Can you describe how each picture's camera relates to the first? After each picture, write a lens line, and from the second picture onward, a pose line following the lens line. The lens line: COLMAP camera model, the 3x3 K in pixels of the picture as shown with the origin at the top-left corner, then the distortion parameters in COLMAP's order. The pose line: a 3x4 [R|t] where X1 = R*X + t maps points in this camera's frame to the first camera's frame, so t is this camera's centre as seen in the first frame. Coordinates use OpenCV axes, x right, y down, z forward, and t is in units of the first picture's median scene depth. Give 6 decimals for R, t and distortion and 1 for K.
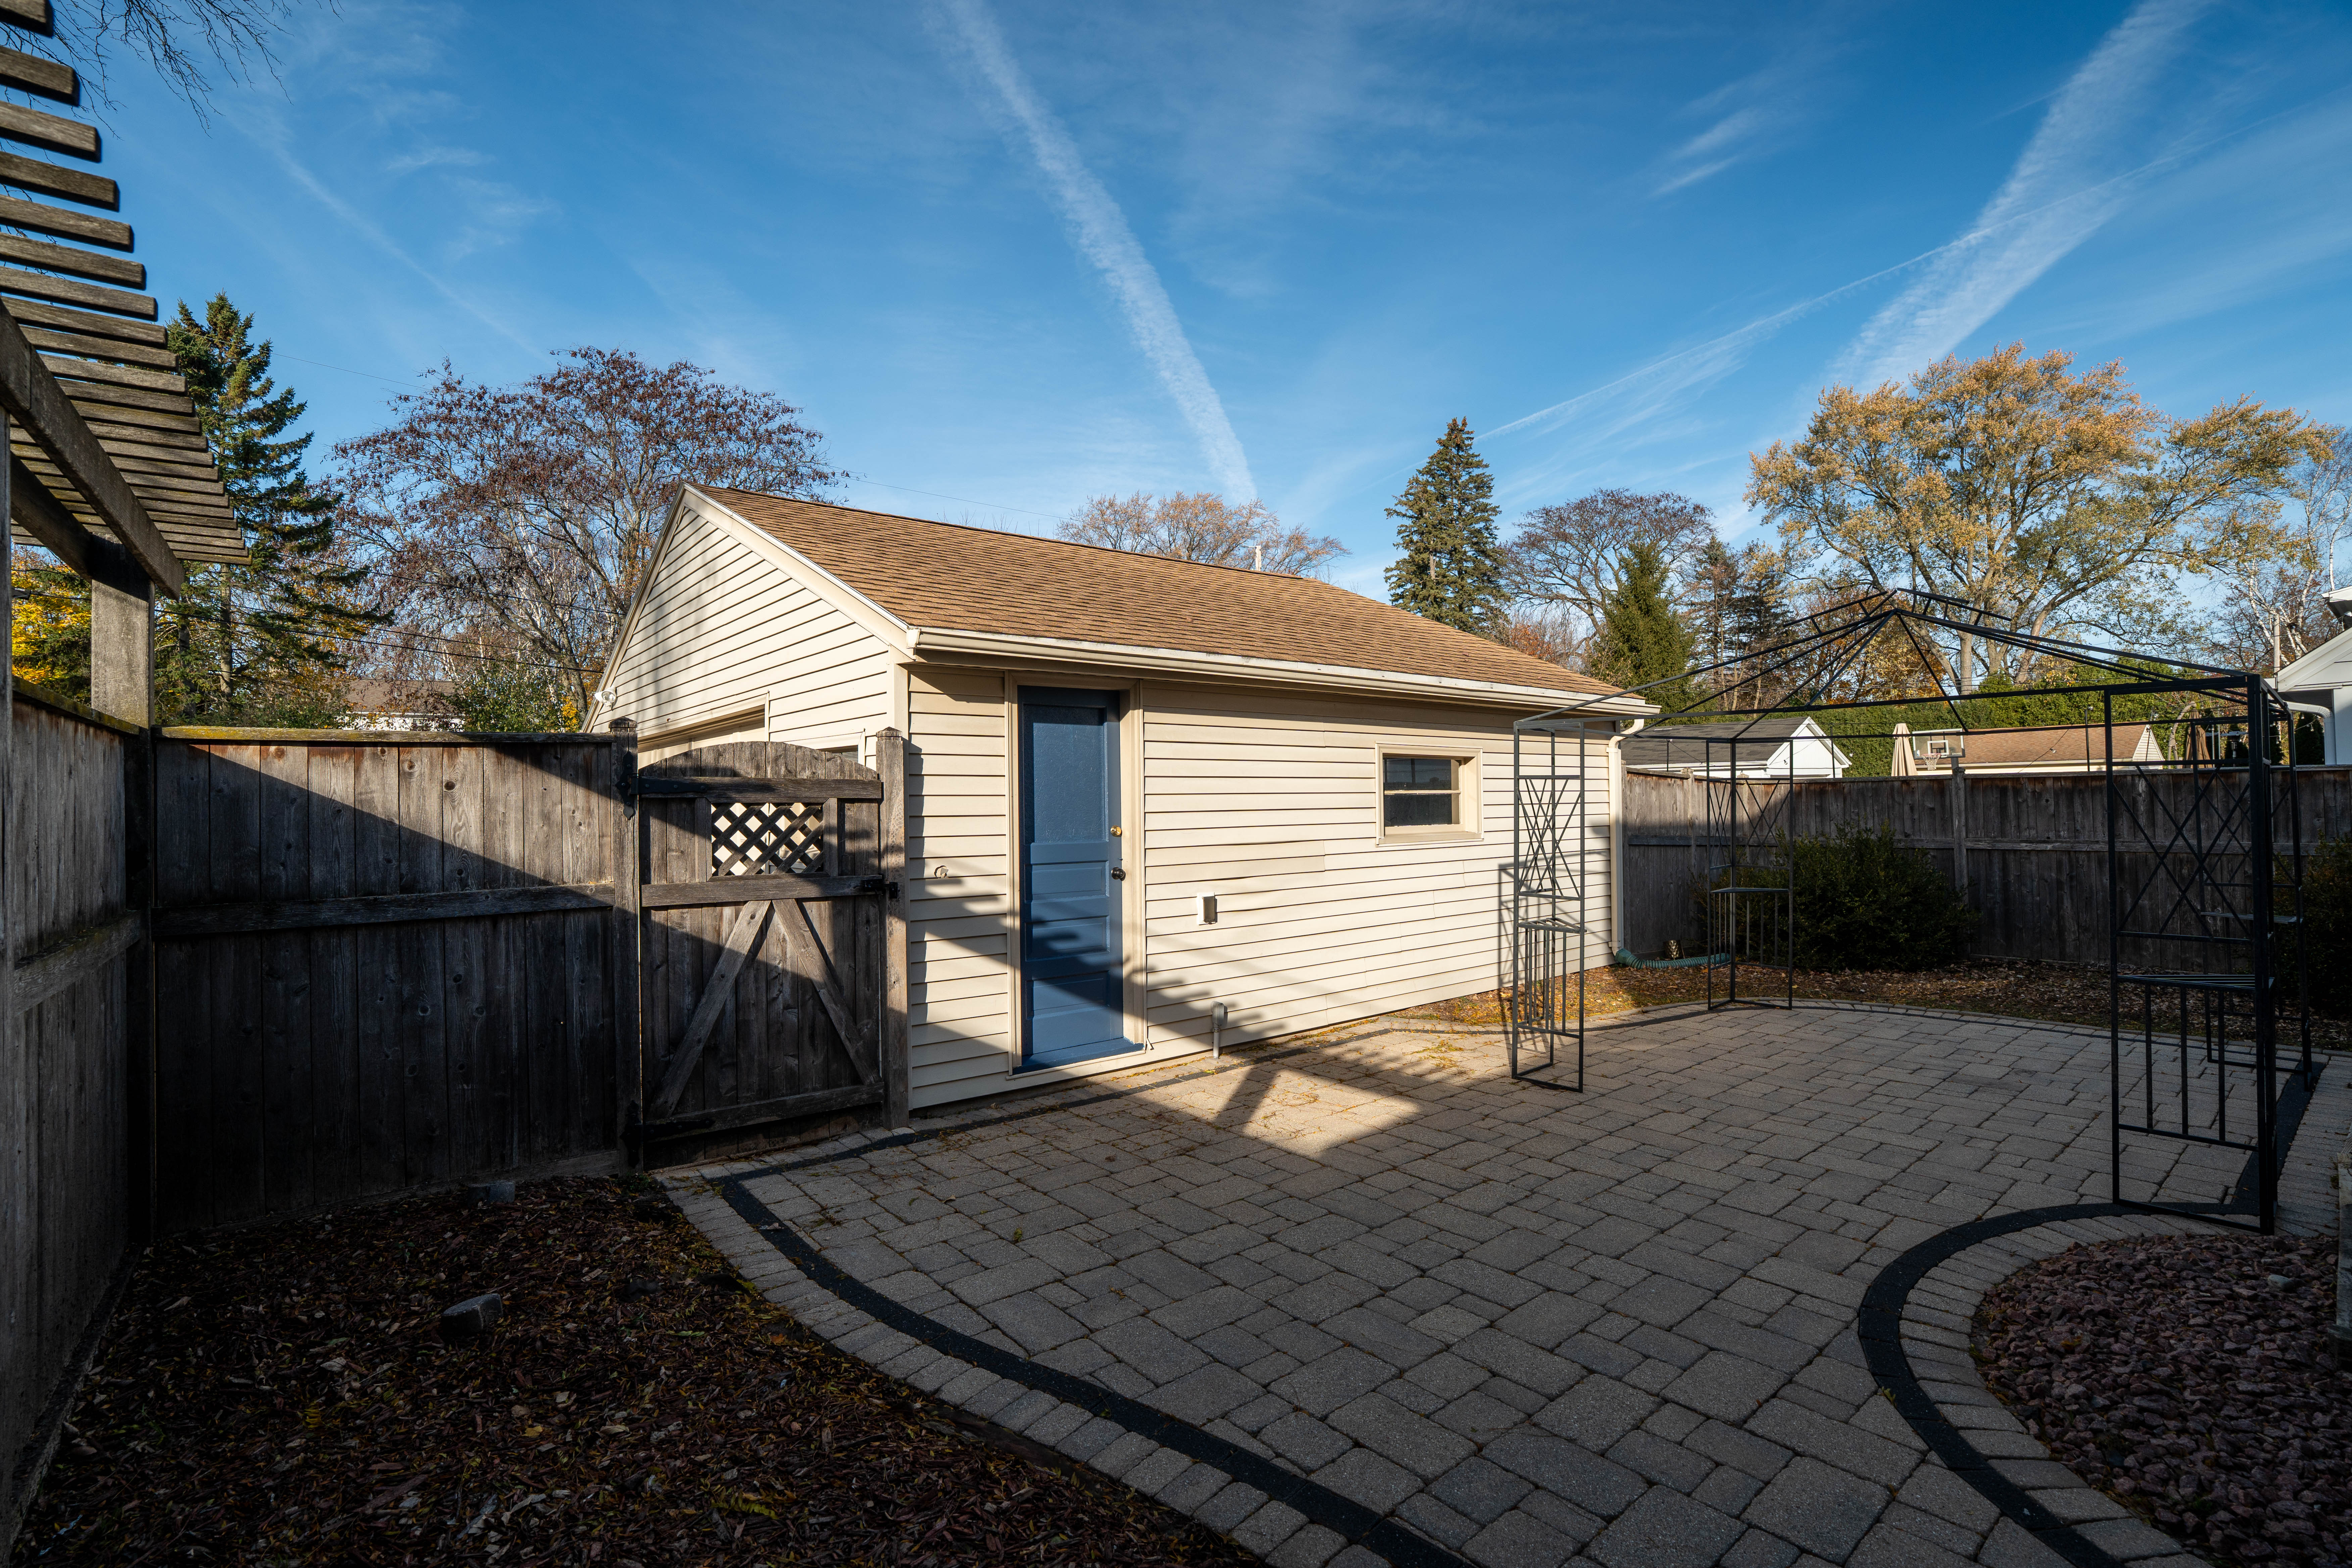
lens RADIAL K [[1042.0, 0, 1176.0], [0, 1042.0, 784.0], [0, 0, 1]] dist [-0.002392, -0.000223]
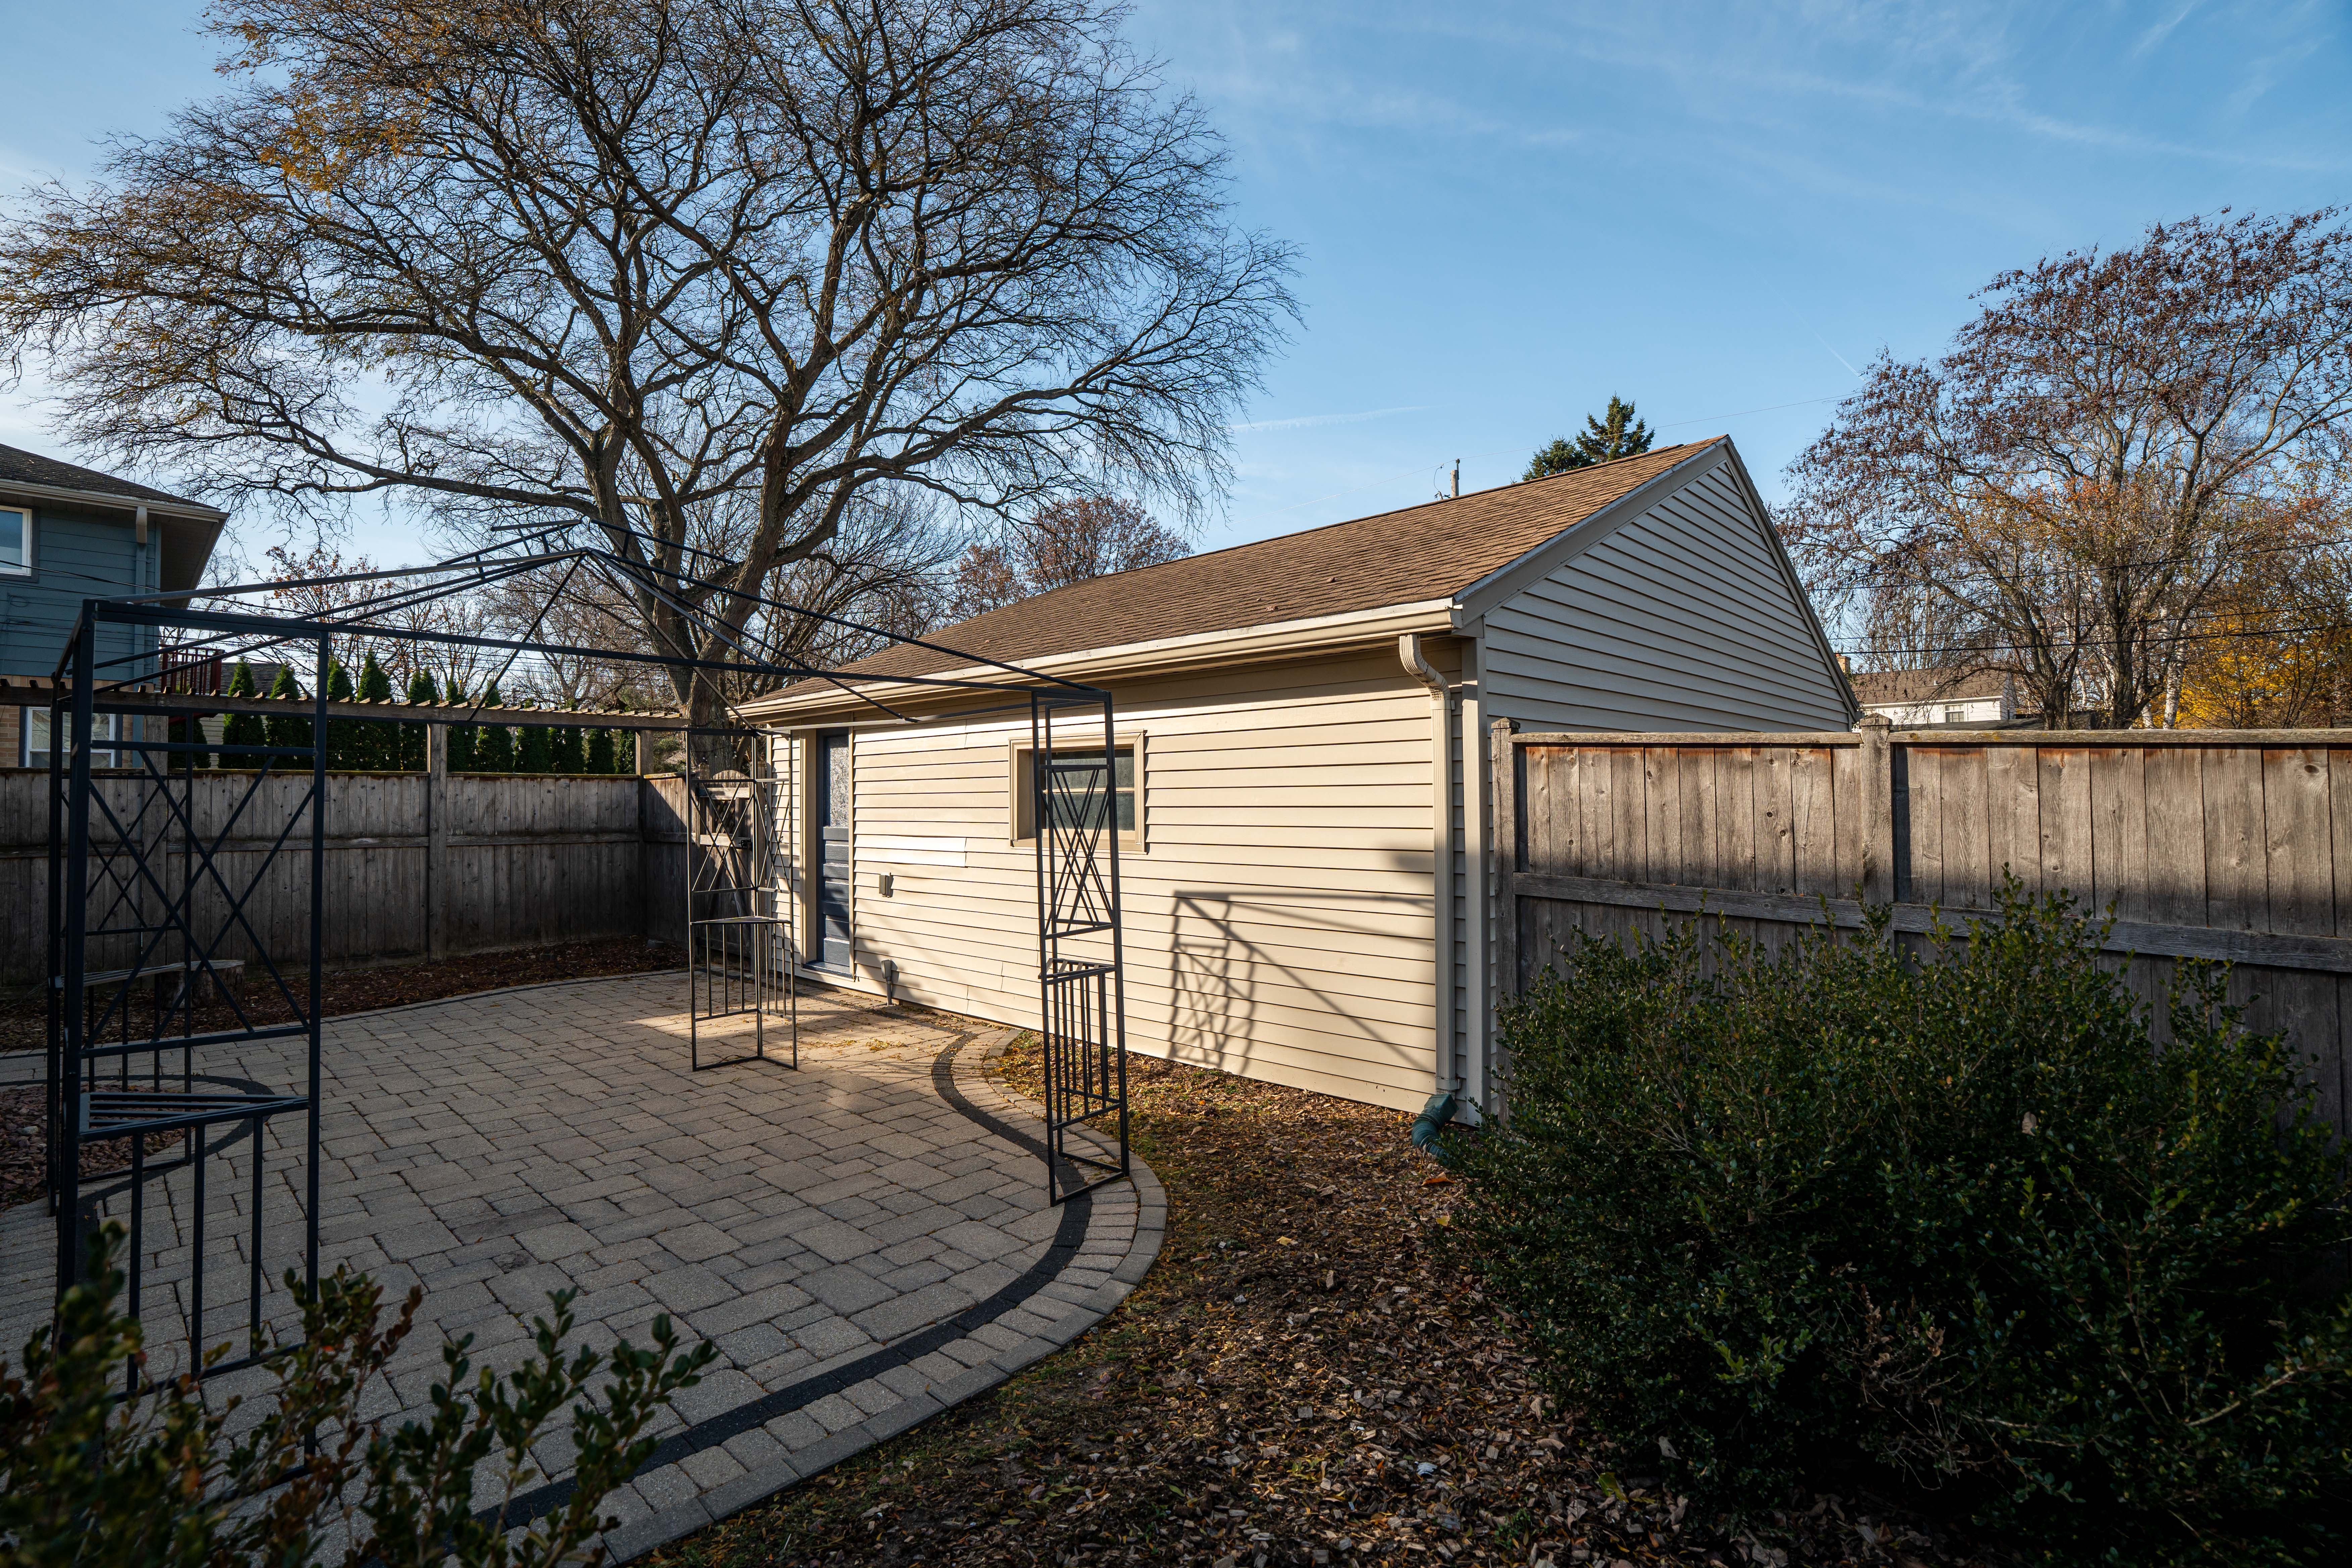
lens RADIAL K [[1069.8, 0, 1213.1], [0, 1069.8, 773.0], [0, 0, 1]] dist [-0.002215, -0.000195]
pose [[0.155691, -0.012079, -0.987732, 1.144208], [0.019436, 0.999769, -0.009163, 0.003127], [0.987615, -0.017770, 0.155890, 0.992642]]
